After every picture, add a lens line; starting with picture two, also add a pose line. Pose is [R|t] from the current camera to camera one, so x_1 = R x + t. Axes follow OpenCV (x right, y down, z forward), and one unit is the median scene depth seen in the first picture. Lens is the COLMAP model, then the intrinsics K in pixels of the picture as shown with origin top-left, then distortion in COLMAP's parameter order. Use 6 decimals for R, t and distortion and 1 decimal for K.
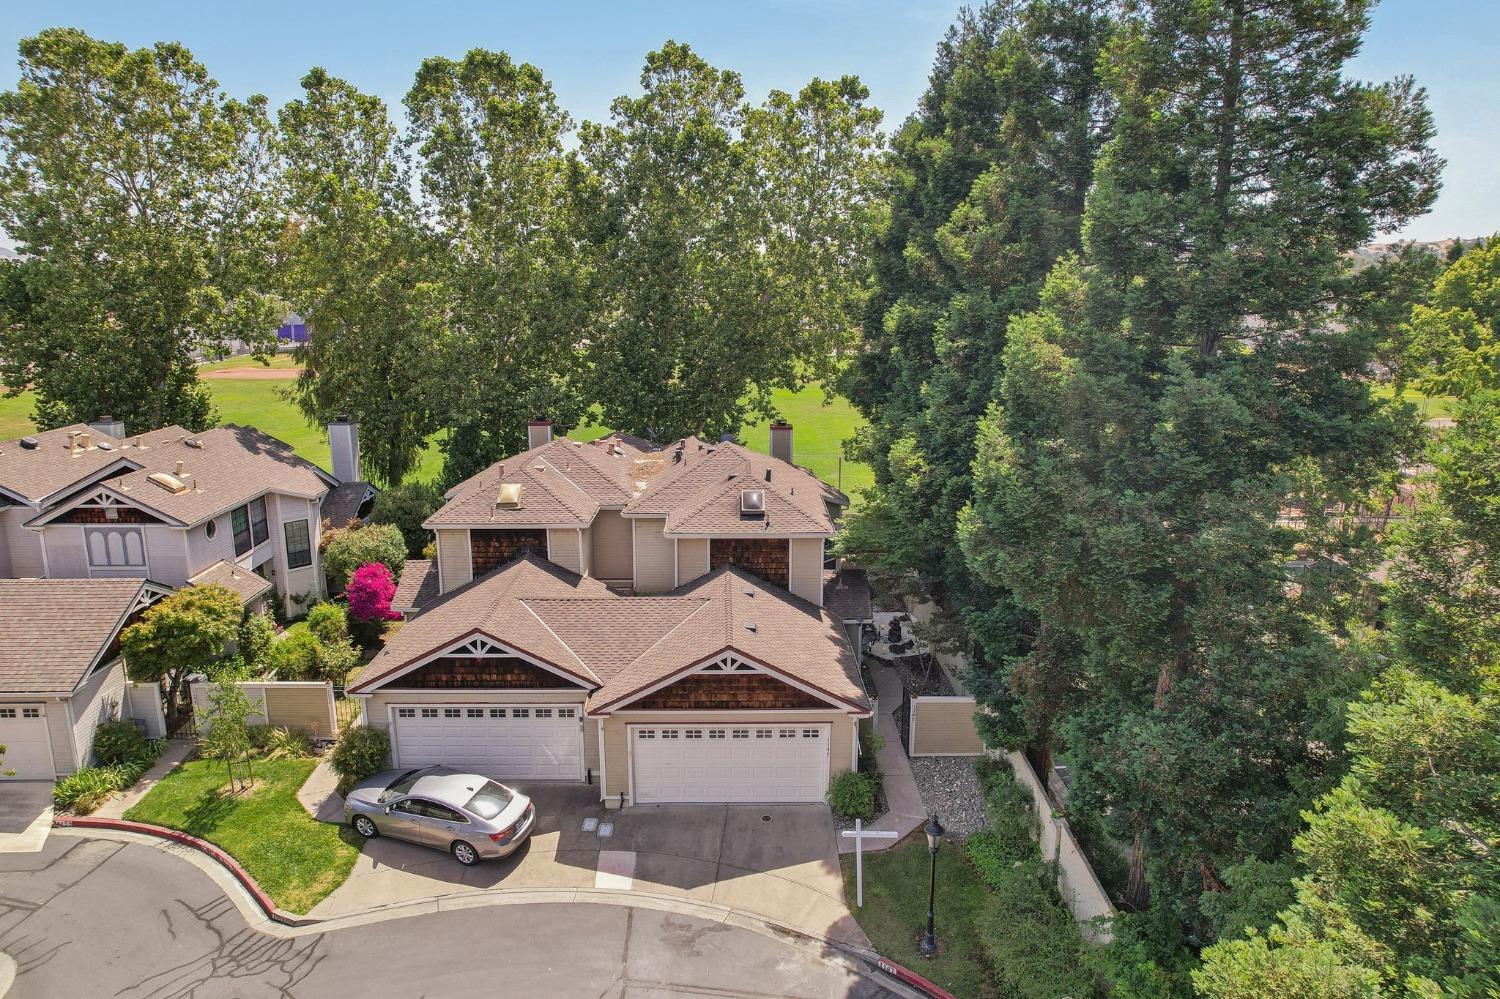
lens RADIAL K [[960.1, 0, 750.0], [0, 960.1, 499.5], [0, 0, 1]] dist [-0.080945, 0.070822]
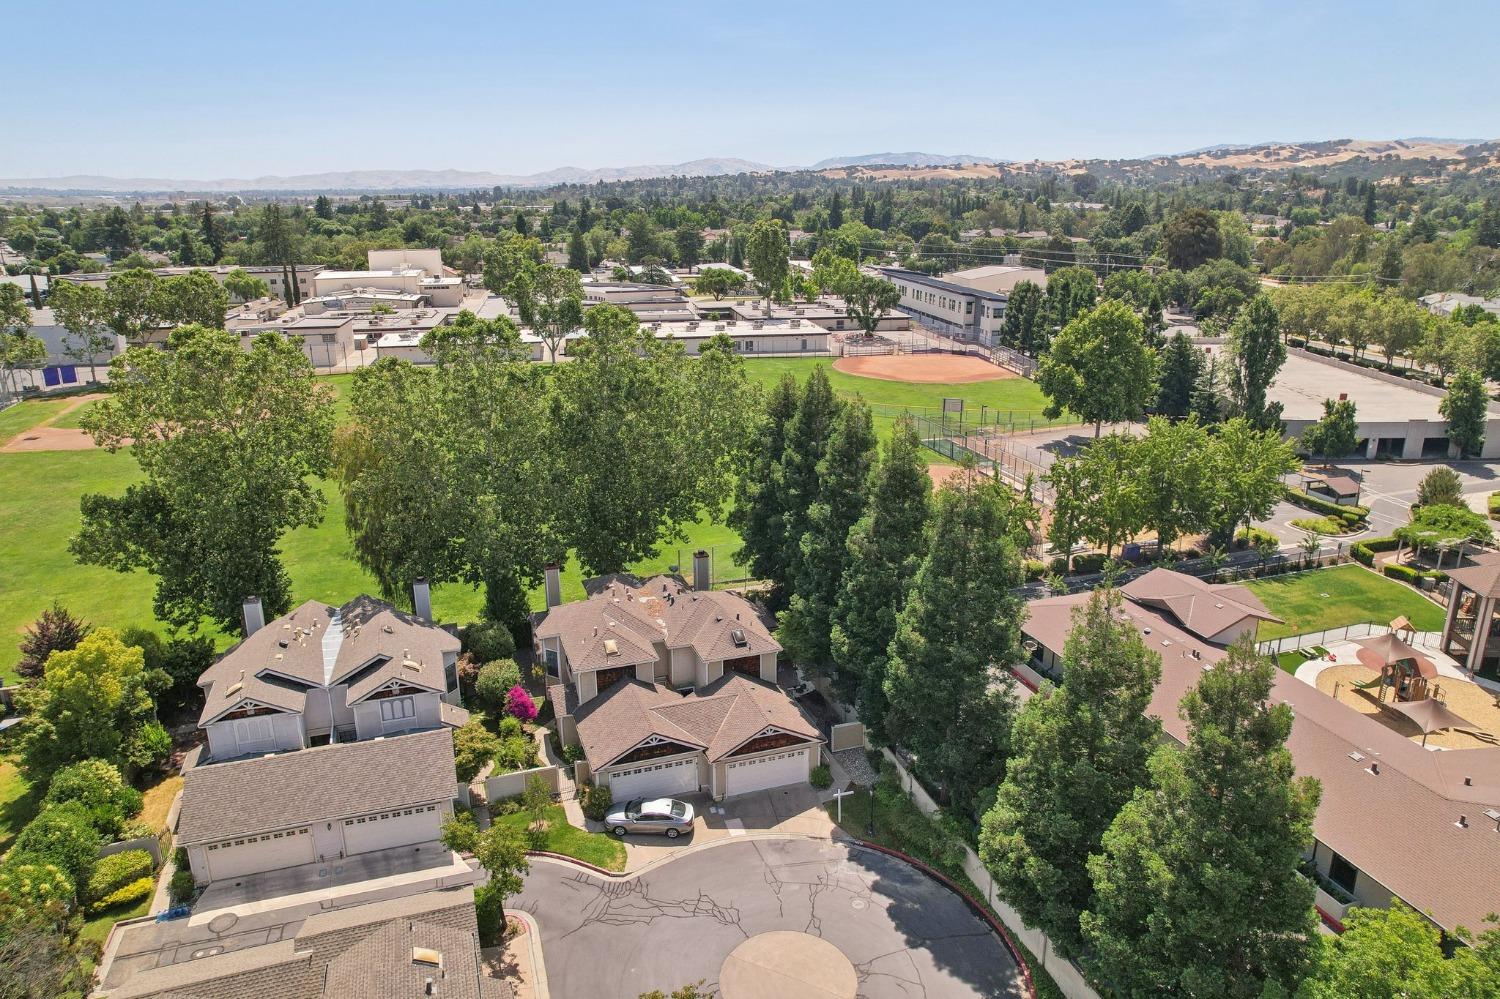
lens RADIAL K [[960.1, 0, 750.0], [0, 960.1, 499.5], [0, 0, 1]] dist [-0.080945, 0.070822]
pose [[0.951561, -0.091510, 0.293525, -0.682387], [0.067878, 0.993650, 0.089734, -0.584915], [-0.299872, -0.065464, 0.951731, -1.121955]]
